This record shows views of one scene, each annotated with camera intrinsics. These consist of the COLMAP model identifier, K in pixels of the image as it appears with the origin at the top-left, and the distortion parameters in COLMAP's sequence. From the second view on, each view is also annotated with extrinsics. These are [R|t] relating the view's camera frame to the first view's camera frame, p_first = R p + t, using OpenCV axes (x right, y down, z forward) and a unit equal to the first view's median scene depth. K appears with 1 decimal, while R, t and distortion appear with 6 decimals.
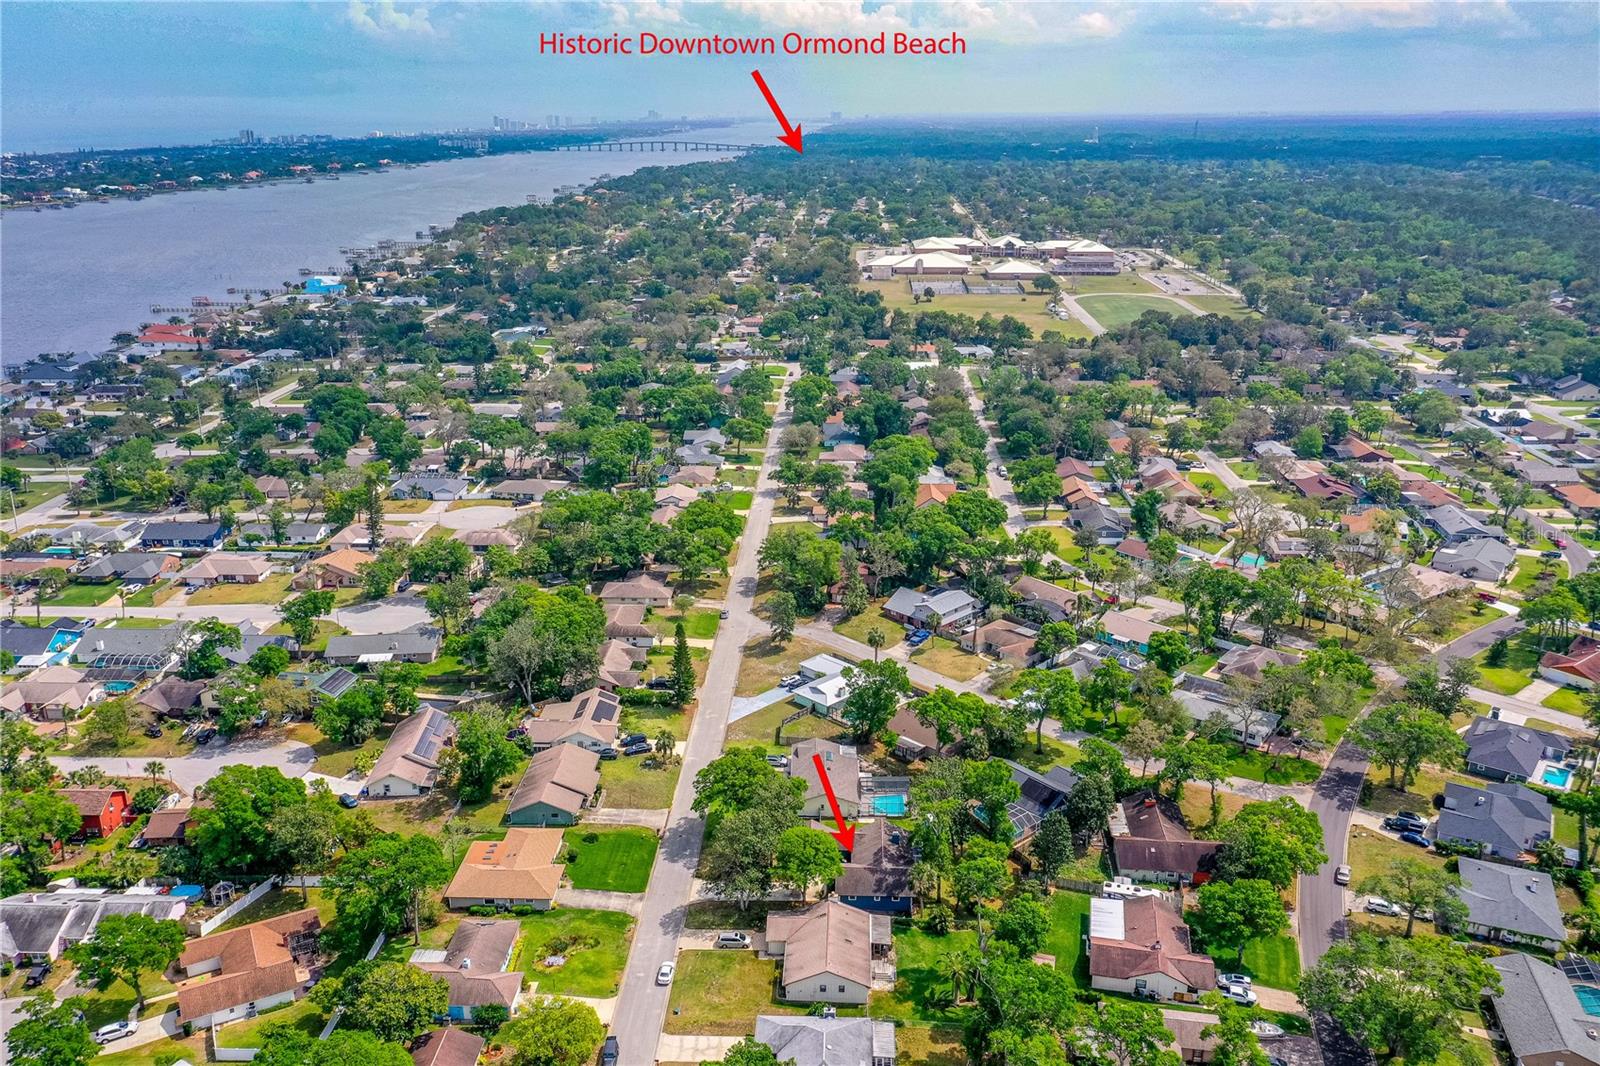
lens RADIAL K [[1234.5, 0, 800.0], [0, 1234.5, 533.0], [0, 0, 1]] dist [-0.000393, 0.005437]
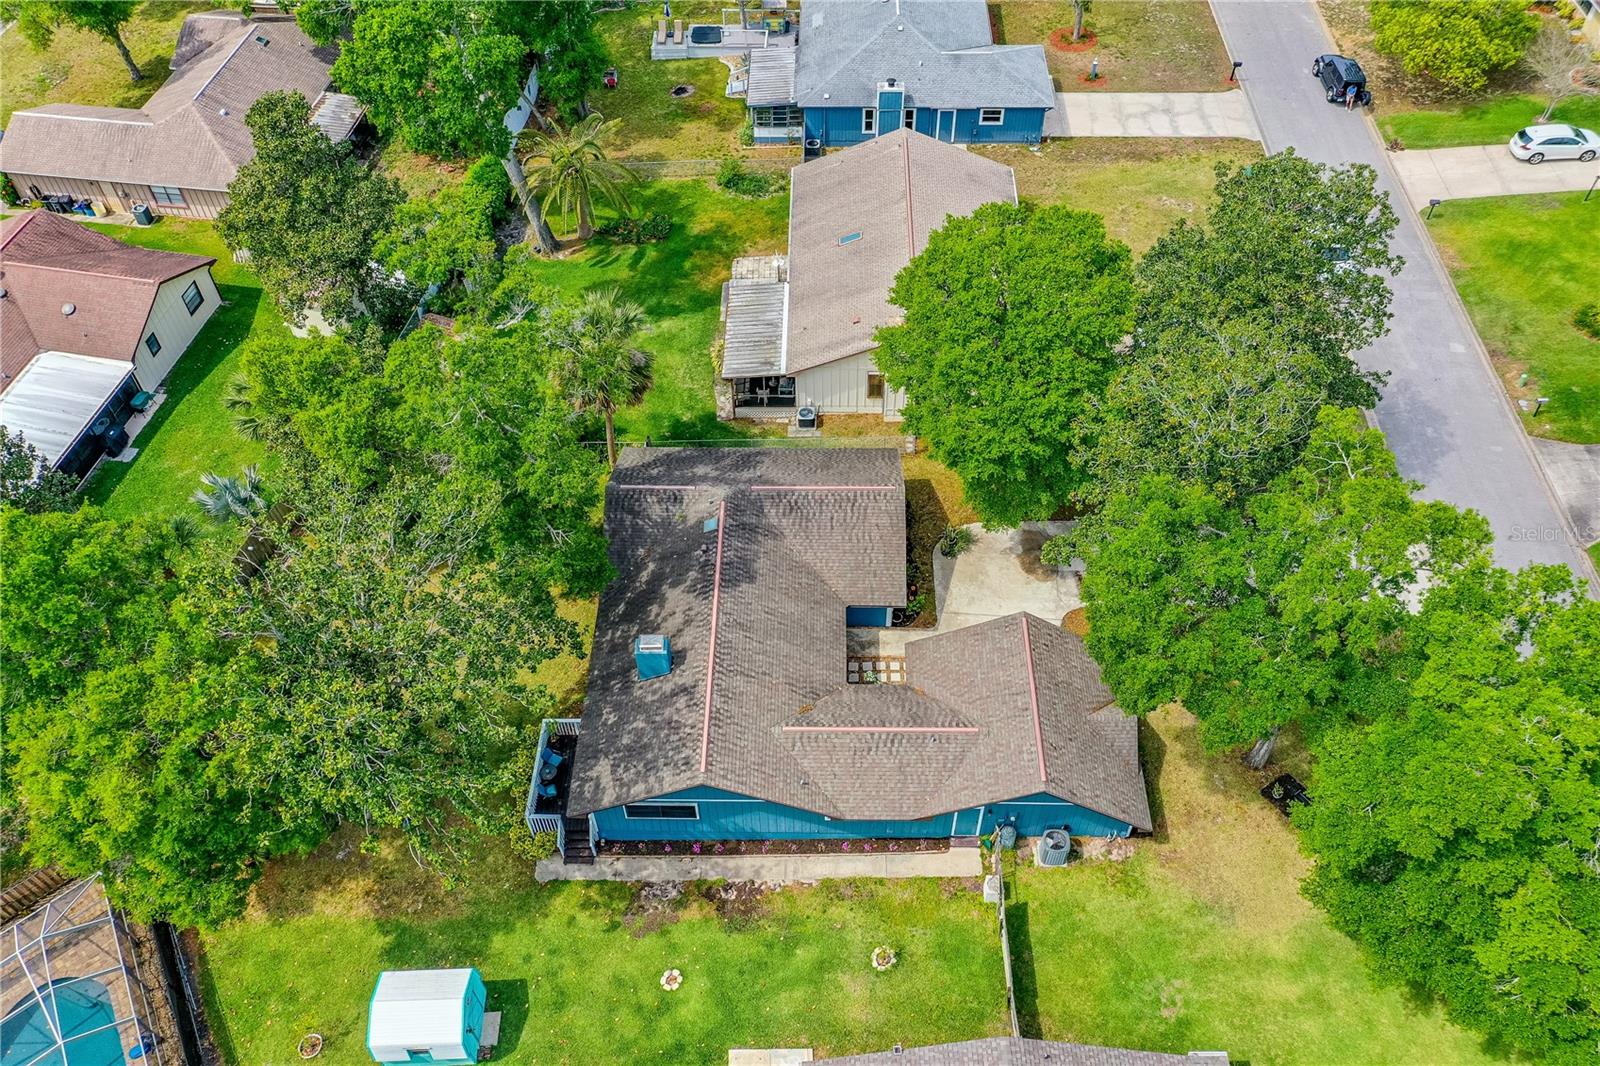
lens RADIAL K [[1234.5, 0, 800.0], [0, 1234.5, 533.0], [0, 0, 1]] dist [-0.000393, 0.005437]
pose [[-0.999466, 0.031619, -0.008234, 0.044346], [0.003703, 0.359987, 0.932950, 0.022600], [0.032463, 0.932421, -0.359912, 0.901806]]
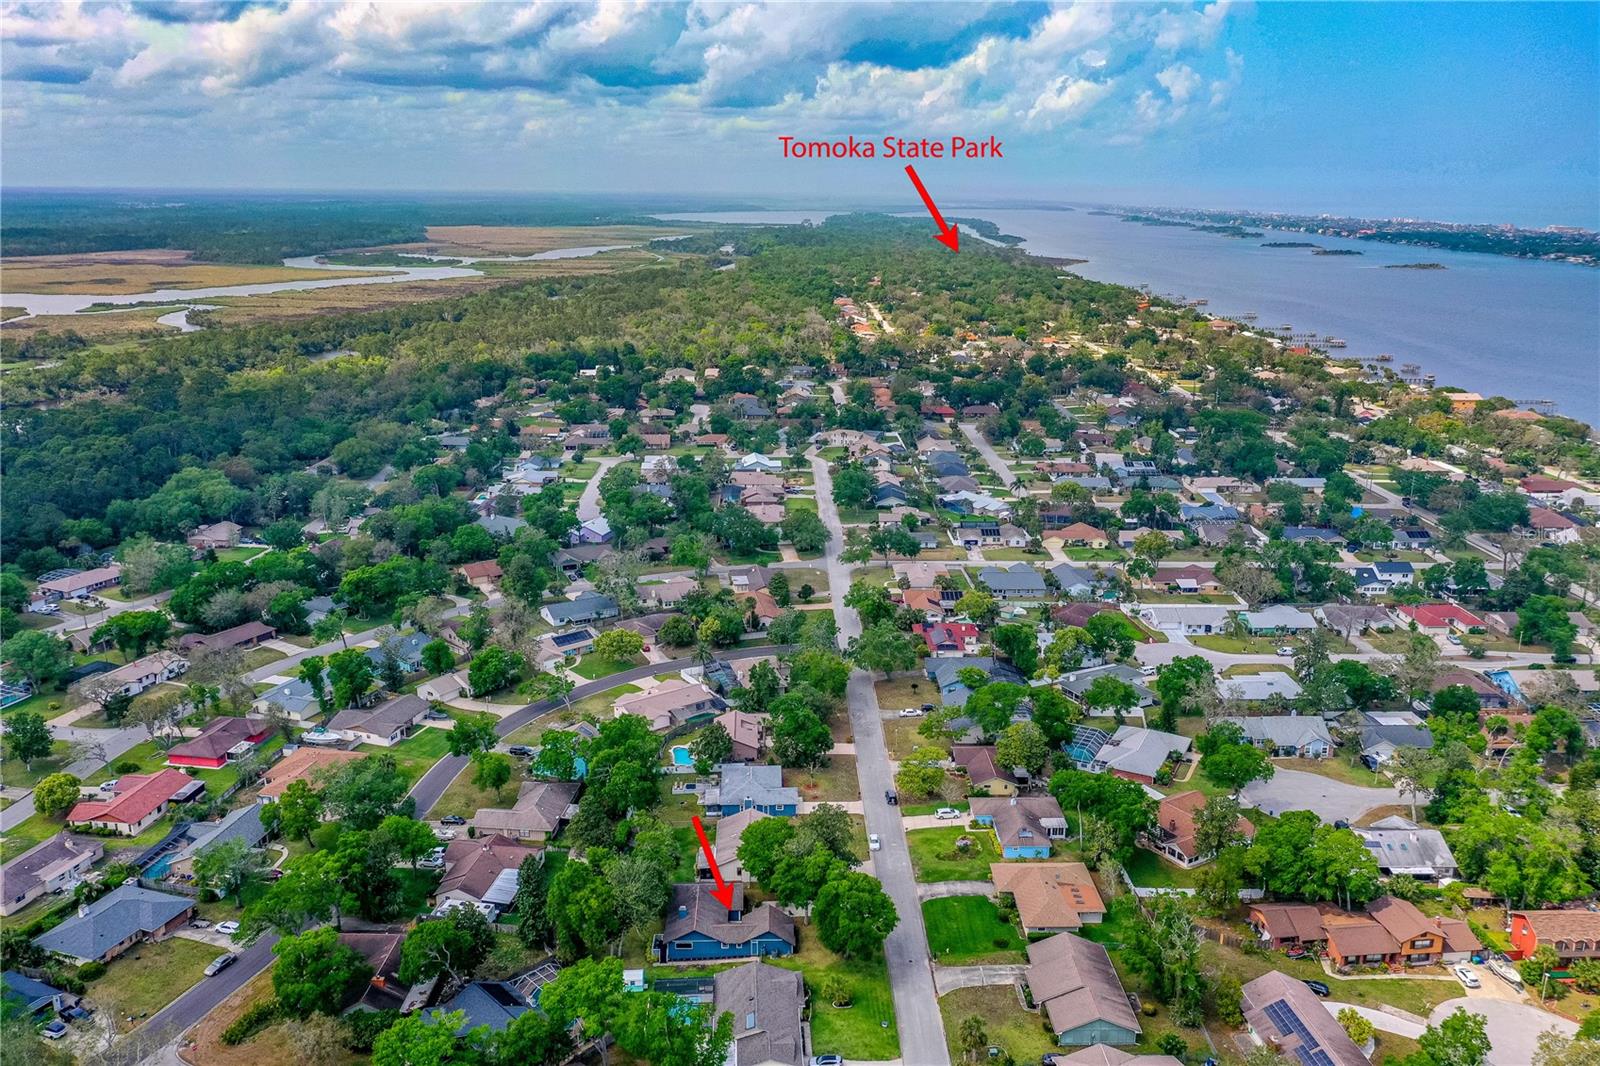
lens RADIAL K [[1234.5, 0, 800.0], [0, 1234.5, 533.0], [0, 0, 1]] dist [-0.000393, 0.005437]
pose [[-0.997199, 0.019839, -0.072110, 0.042419], [-0.023988, 0.828393, 0.559634, -0.480091], [0.070838, 0.559797, -0.825597, 1.405747]]
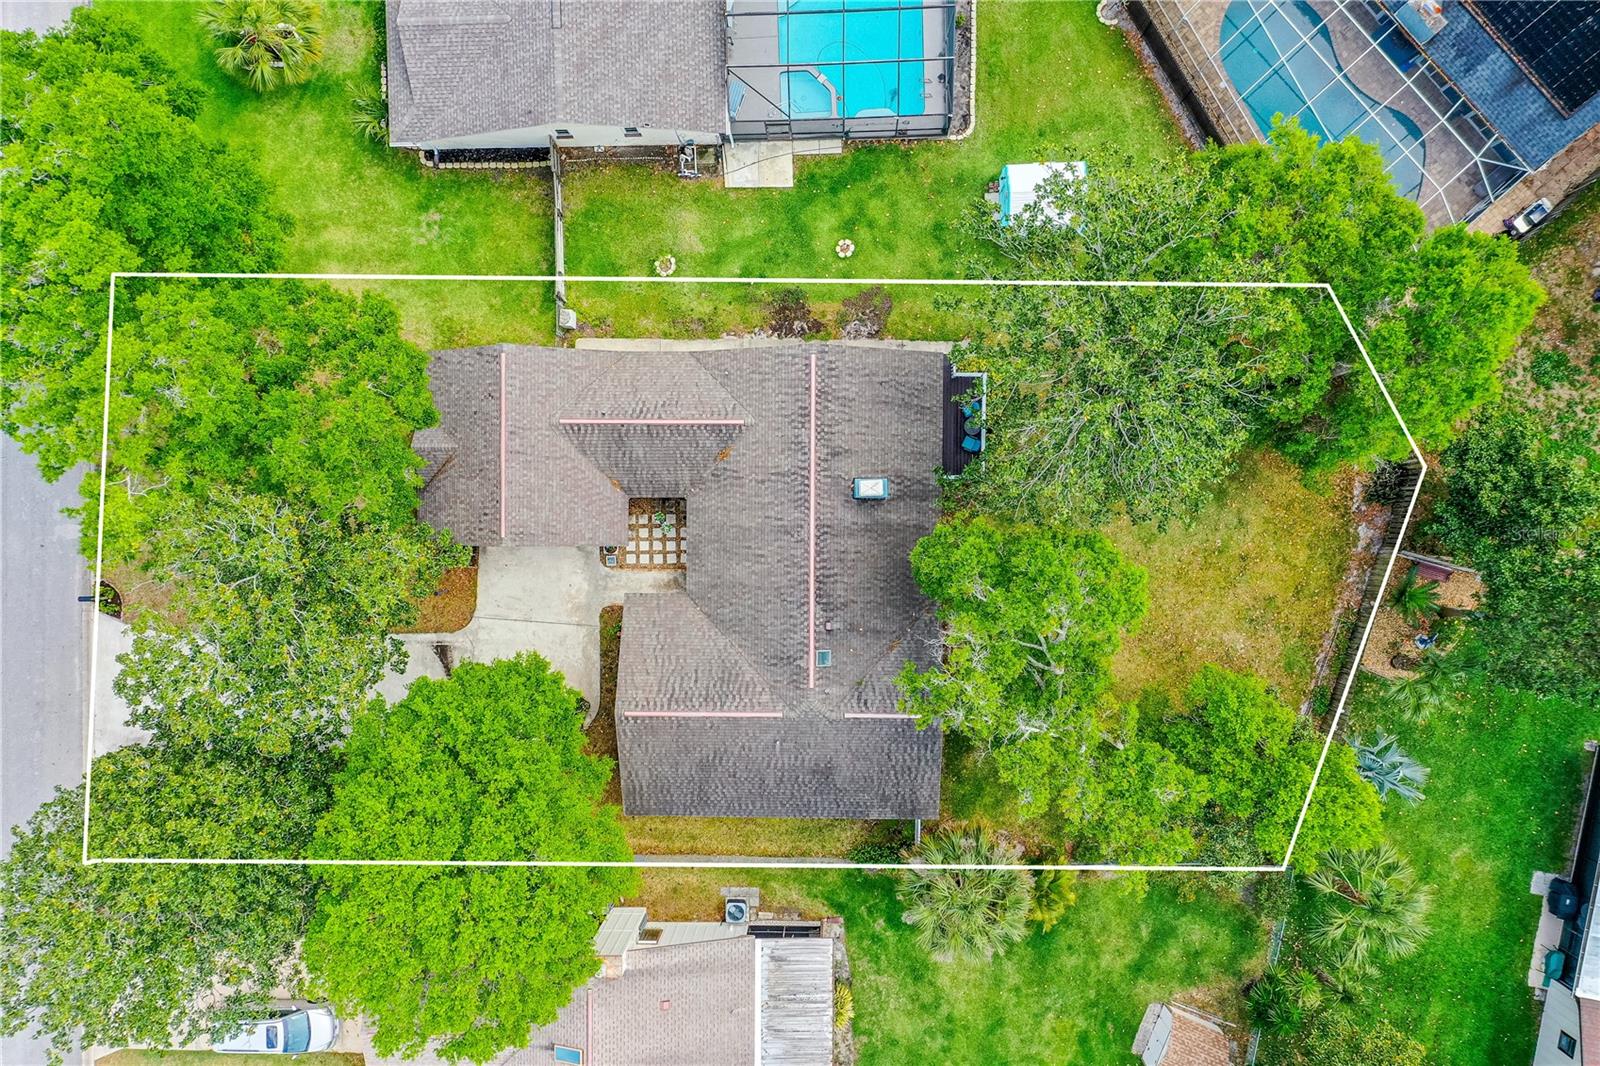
lens RADIAL K [[1234.5, 0, 800.0], [0, 1234.5, 533.0], [0, 0, 1]] dist [-0.000393, 0.005437]
pose [[0.998966, -0.040933, -0.019763, 0.058154], [0.031283, 0.303708, 0.952251, 0.026032], [-0.032976, -0.951885, 0.304675, 0.785657]]
